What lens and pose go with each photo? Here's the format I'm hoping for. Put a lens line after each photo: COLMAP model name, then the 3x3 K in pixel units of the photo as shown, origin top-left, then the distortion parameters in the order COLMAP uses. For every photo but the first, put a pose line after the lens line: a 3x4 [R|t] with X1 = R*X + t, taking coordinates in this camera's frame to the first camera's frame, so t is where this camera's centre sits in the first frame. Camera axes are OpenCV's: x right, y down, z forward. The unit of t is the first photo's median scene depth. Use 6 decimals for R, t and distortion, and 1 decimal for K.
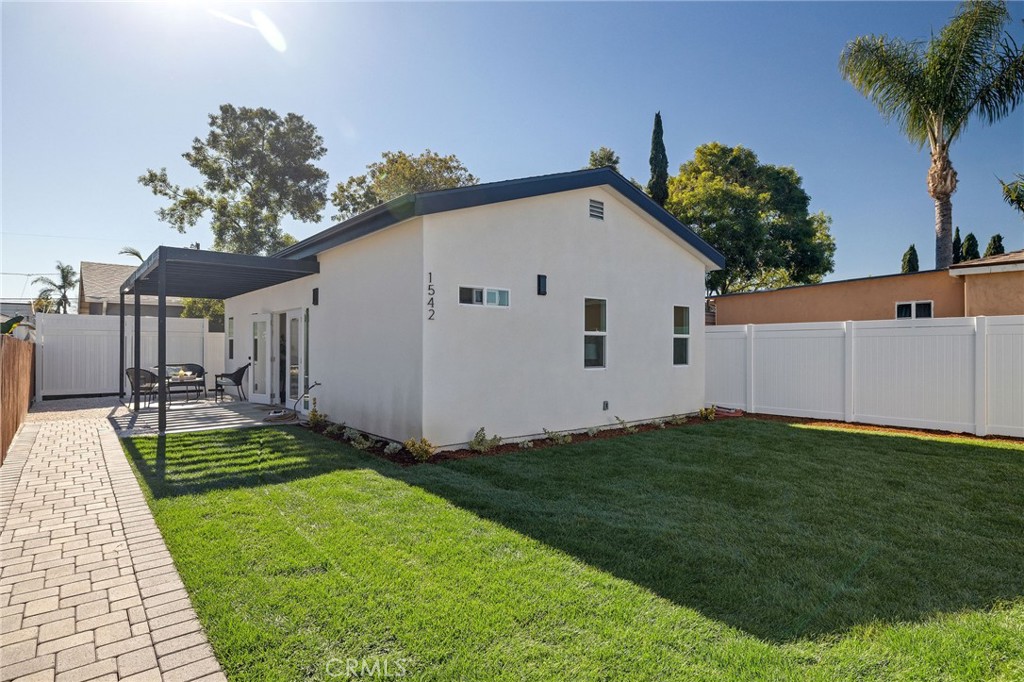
lens RADIAL K [[548.1, 0, 511.3], [0, 548.1, 343.0], [0, 0, 1]] dist [-0.001170, 0.000846]
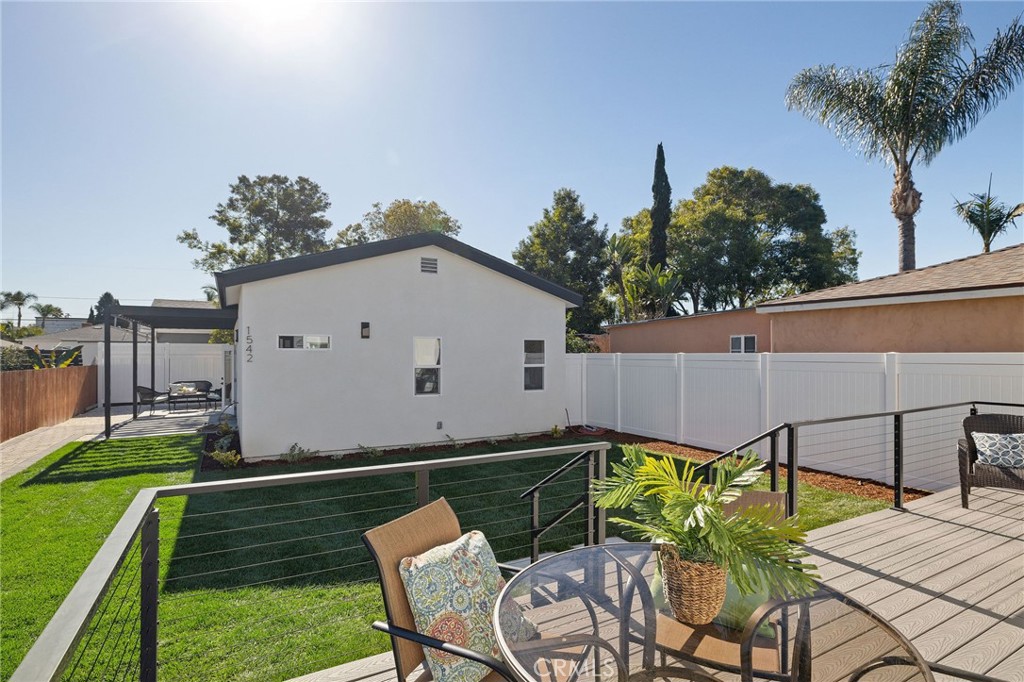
lens RADIAL K [[500.6, 0, 511.4], [0, 500.6, 350.4], [0, 0, 1]] dist [0.000692, 0.000244]
pose [[0.985123, 0.000490, -0.171847, 0.287366], [-0.000100, 0.999997, 0.002277, -0.030418], [0.171848, -0.002226, 0.985121, -0.038600]]
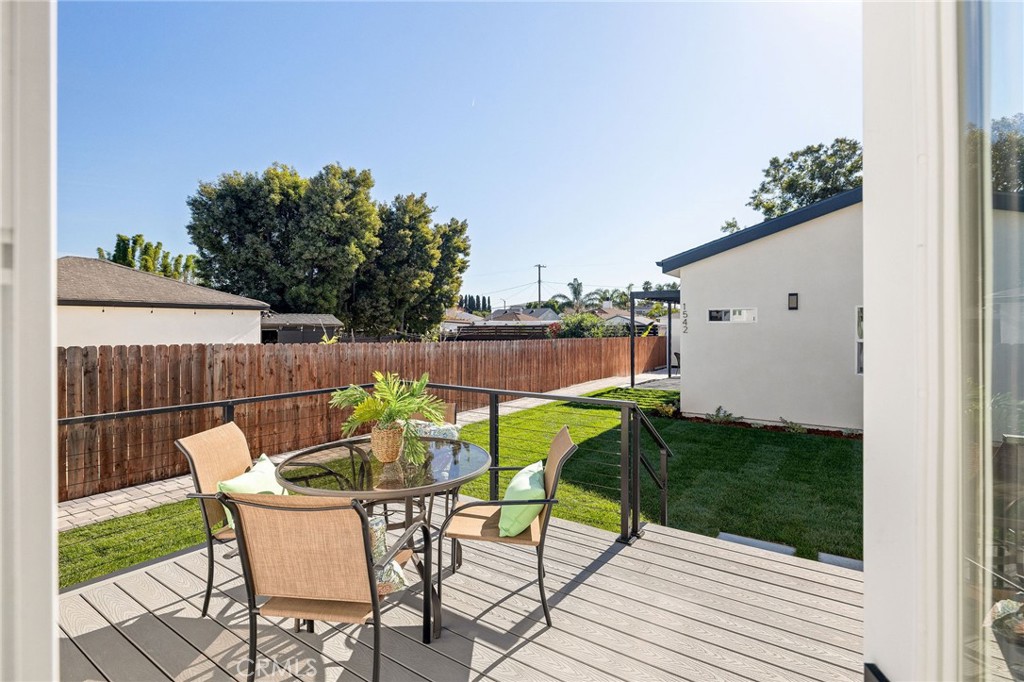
lens RADIAL K [[504.8, 0, 516.2], [0, 504.8, 327.1], [0, 0, 1]] dist [-0.003233, -0.000150]
pose [[0.283411, -0.000184, -0.958999, 0.468615], [0.004896, 0.999987, 0.001255, -0.026232], [0.958986, -0.005051, 0.283408, 0.046166]]
